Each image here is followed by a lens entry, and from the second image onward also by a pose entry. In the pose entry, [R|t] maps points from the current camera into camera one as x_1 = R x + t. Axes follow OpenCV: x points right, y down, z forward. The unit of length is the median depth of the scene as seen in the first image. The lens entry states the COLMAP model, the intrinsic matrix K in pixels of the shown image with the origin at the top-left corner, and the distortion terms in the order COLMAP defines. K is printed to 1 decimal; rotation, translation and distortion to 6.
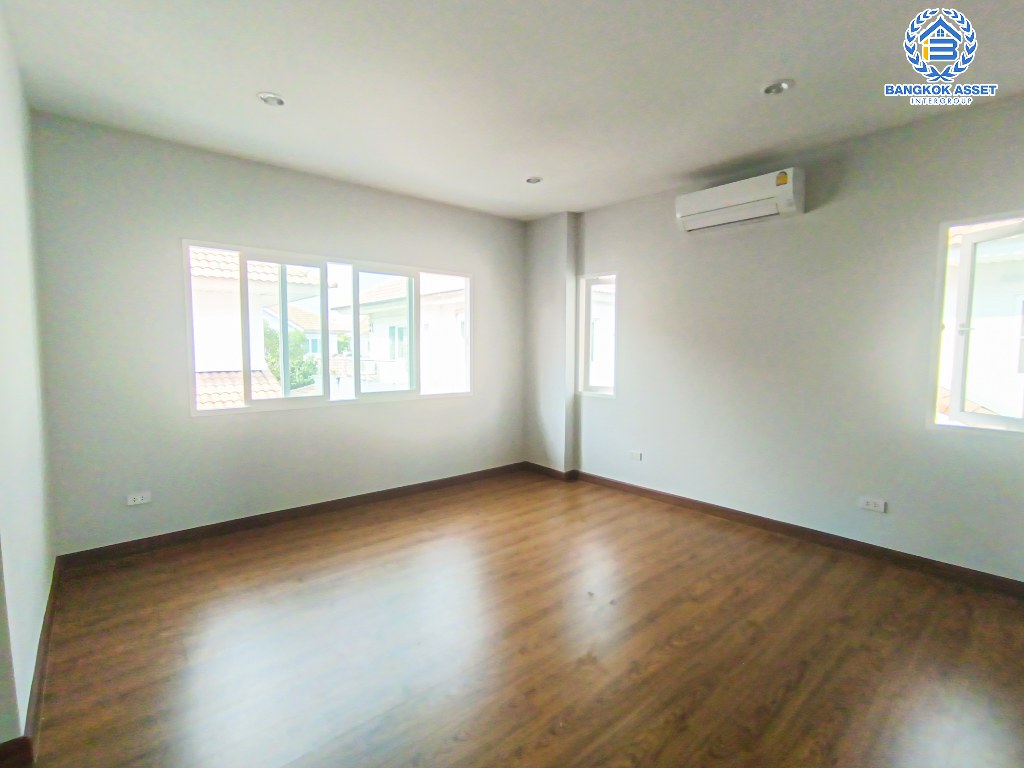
lens RADIAL K [[480.7, 0, 512.0], [0, 480.7, 384.0], [0, 0, 1]] dist [-0.002078, -0.000192]
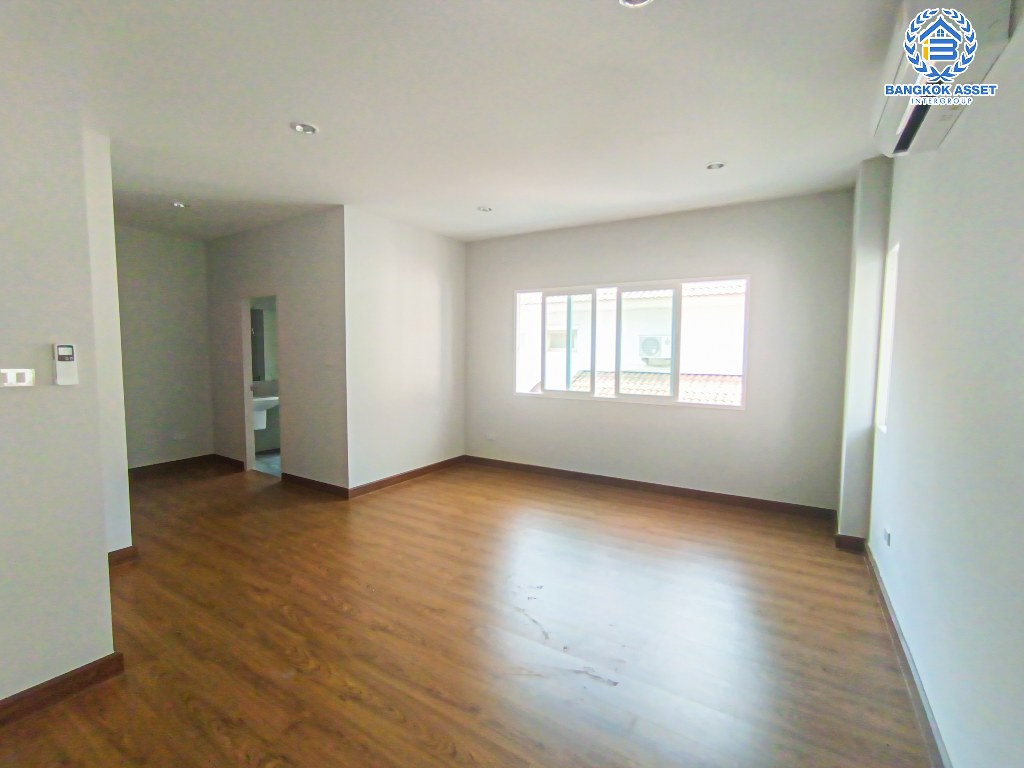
lens RADIAL K [[471.7, 0, 512.0], [0, 471.7, 384.0], [0, 0, 1]] dist [-0.045368, 0.000019]
pose [[0.301490, 0.067074, -0.951107, 0.727503], [-0.078044, 0.995911, 0.045495, -0.036307], [0.950270, 0.060512, 0.305492, 0.393946]]
